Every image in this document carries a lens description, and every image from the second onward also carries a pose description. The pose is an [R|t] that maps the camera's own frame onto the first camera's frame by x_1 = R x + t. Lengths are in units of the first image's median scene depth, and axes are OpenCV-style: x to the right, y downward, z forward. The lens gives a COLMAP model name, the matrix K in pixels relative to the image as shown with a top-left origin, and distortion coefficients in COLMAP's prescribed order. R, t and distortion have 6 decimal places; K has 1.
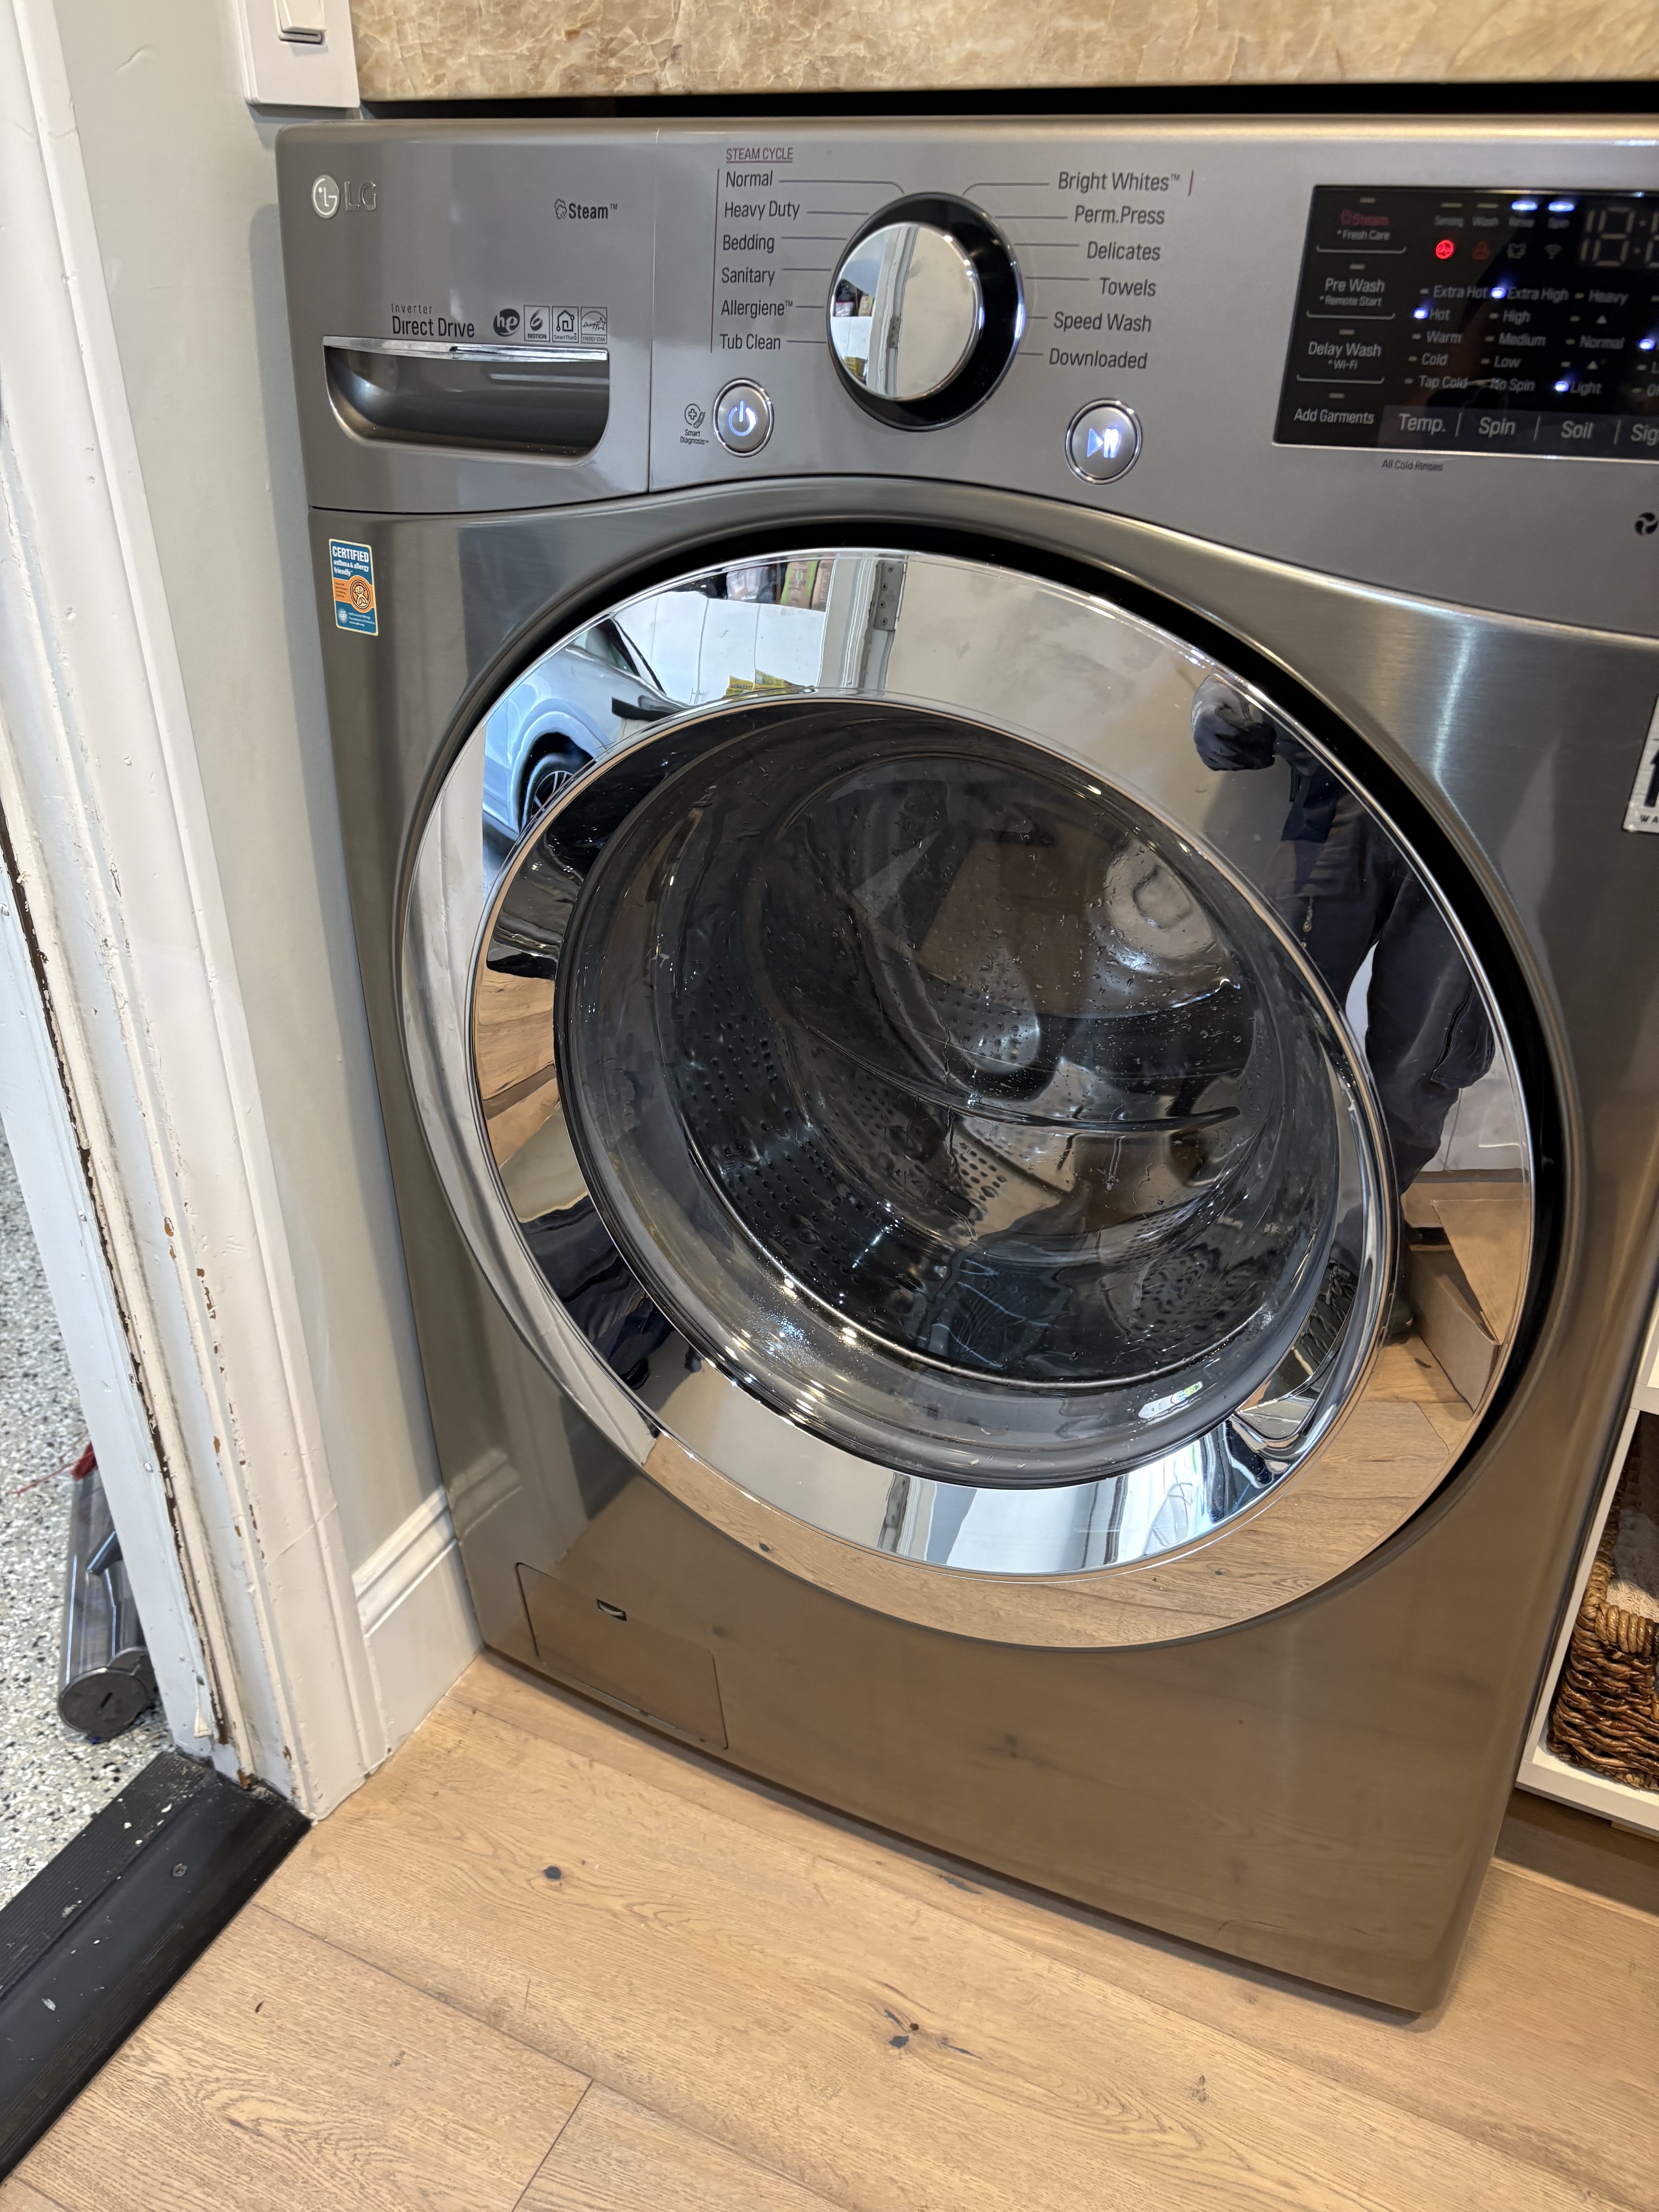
lens RADIAL K [[1641.9, 0, 833.9], [0, 1641.9, 1101.1], [0, 0, 1]] dist [-0.002566, -0.015480]
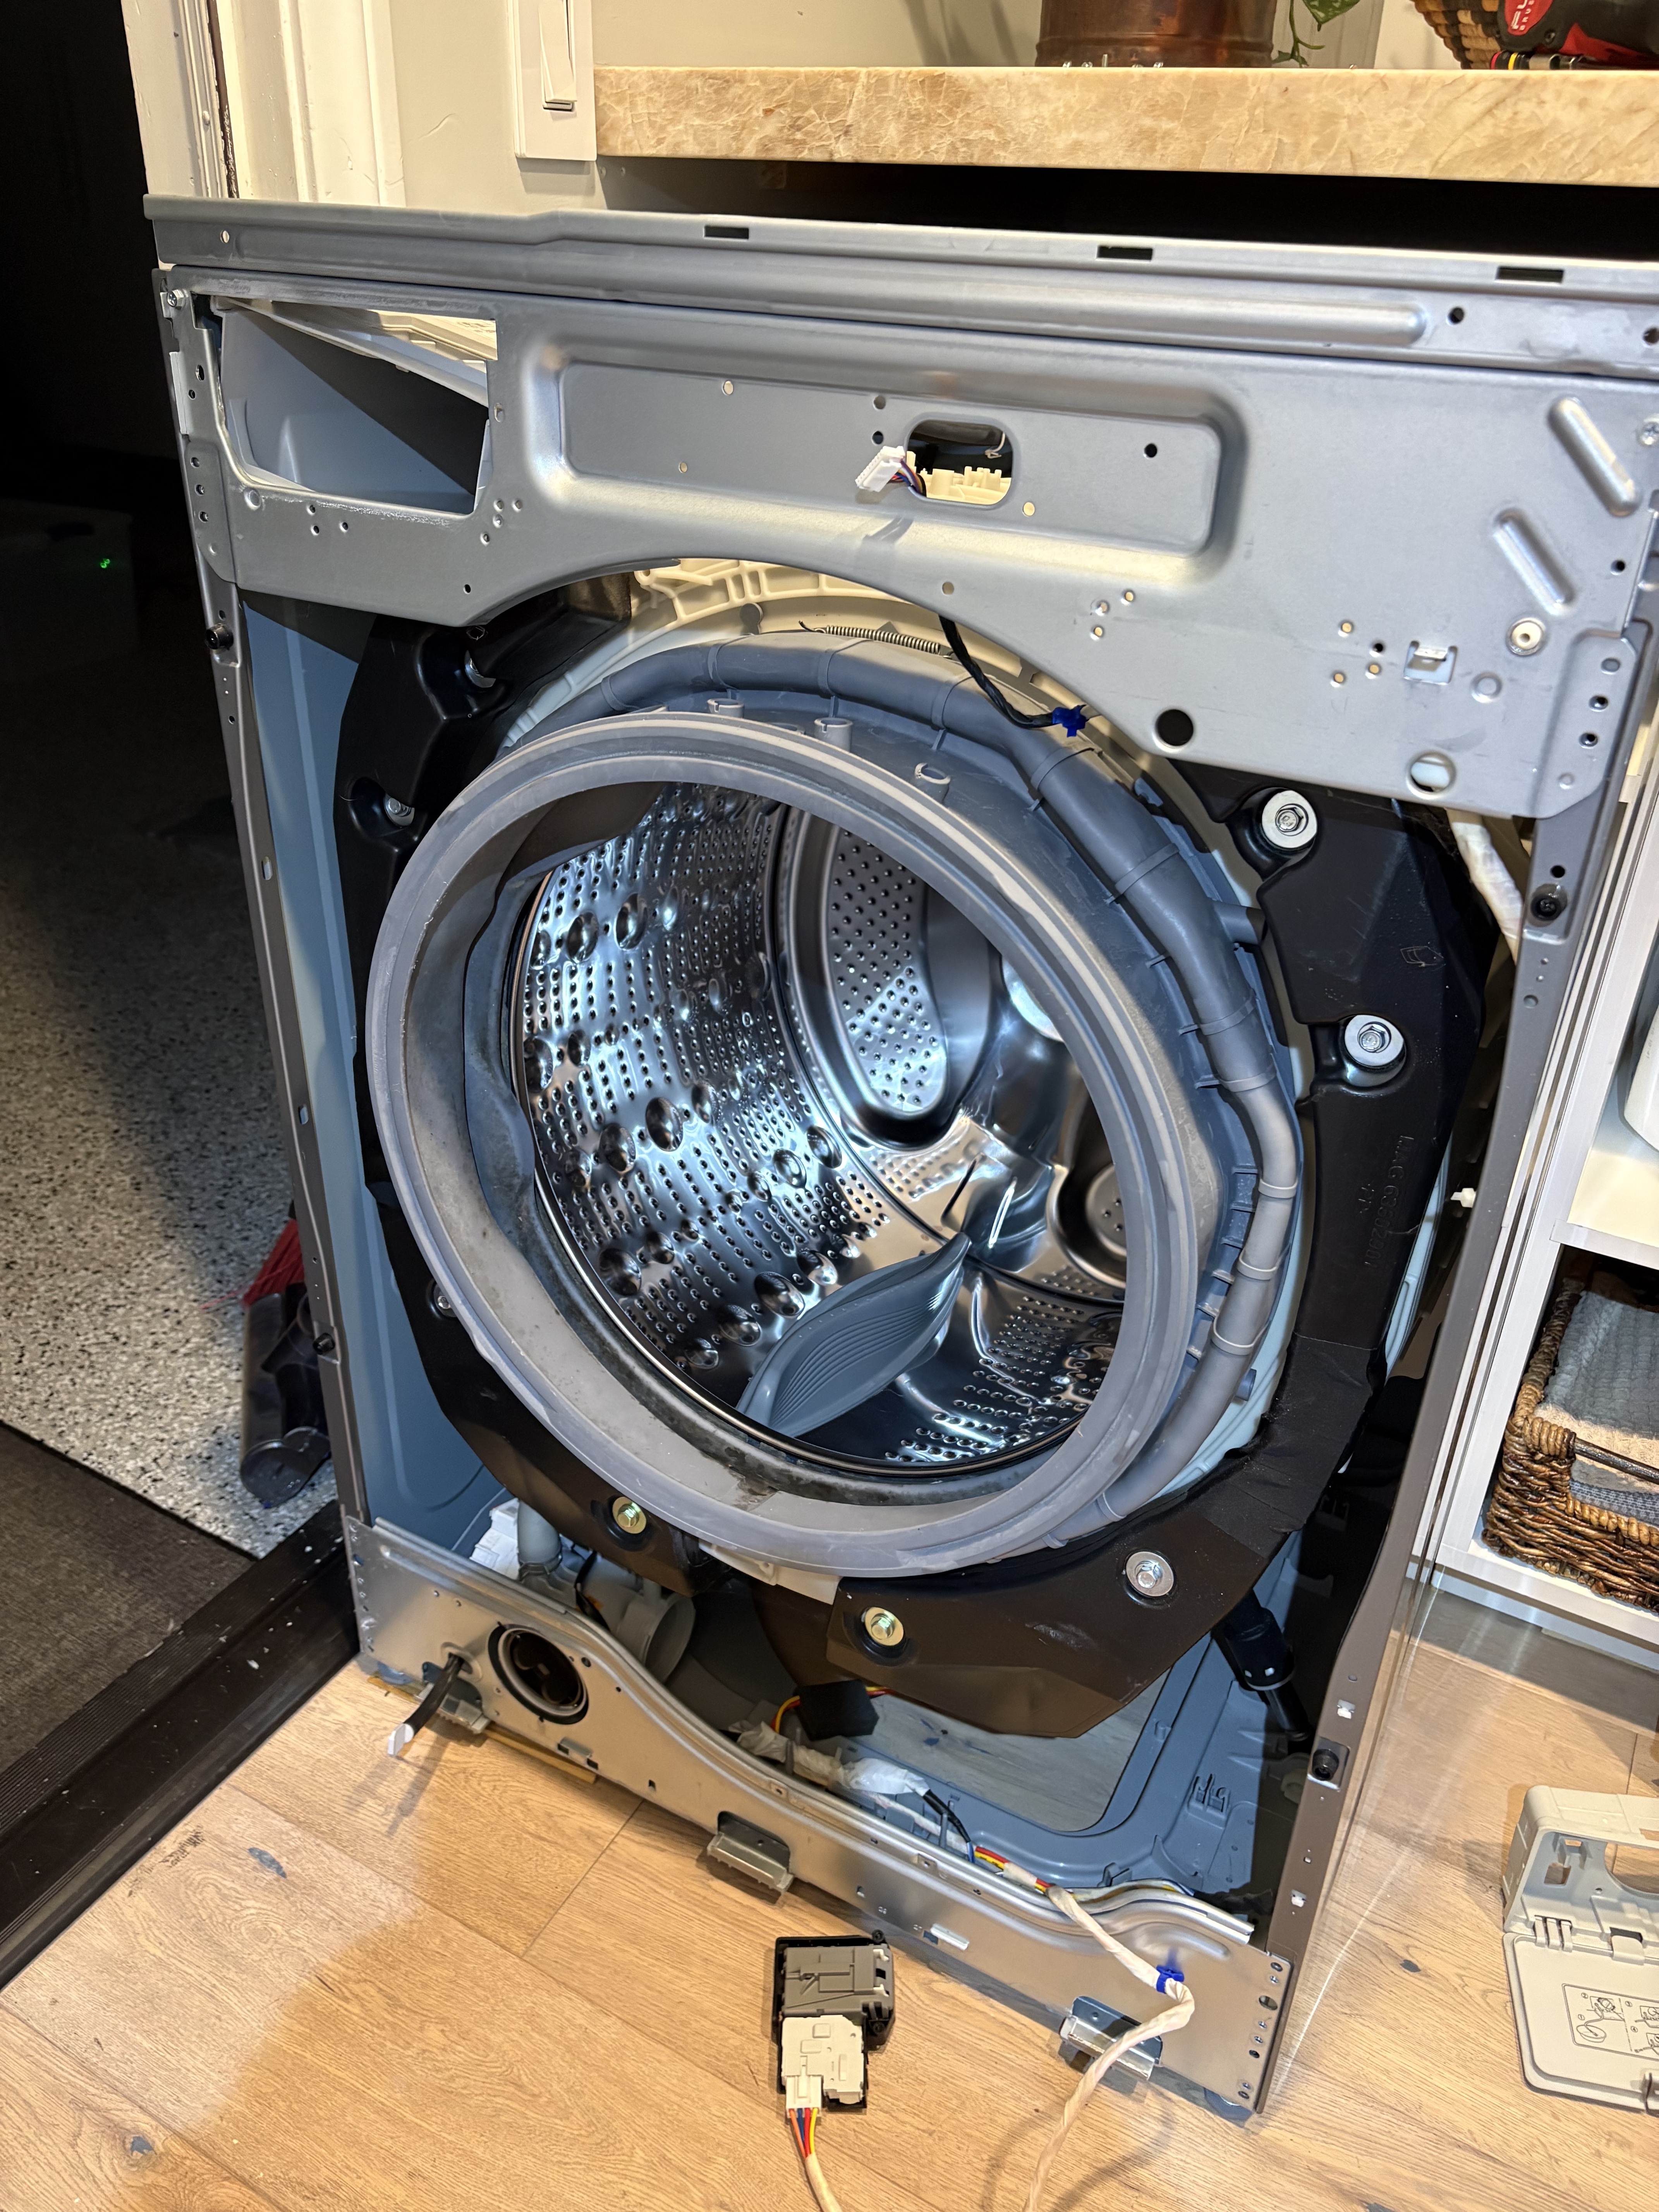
lens RADIAL K [[1641.9, 0, 823.0], [0, 1641.9, 1116.7], [0, 0, 1]] dist [-0.002566, -0.015480]
pose [[0.997598, 0.054069, -0.043303, -0.017379], [-0.053774, 0.998522, 0.007944, 0.128855], [0.043668, -0.005597, 0.999030, -0.296406]]
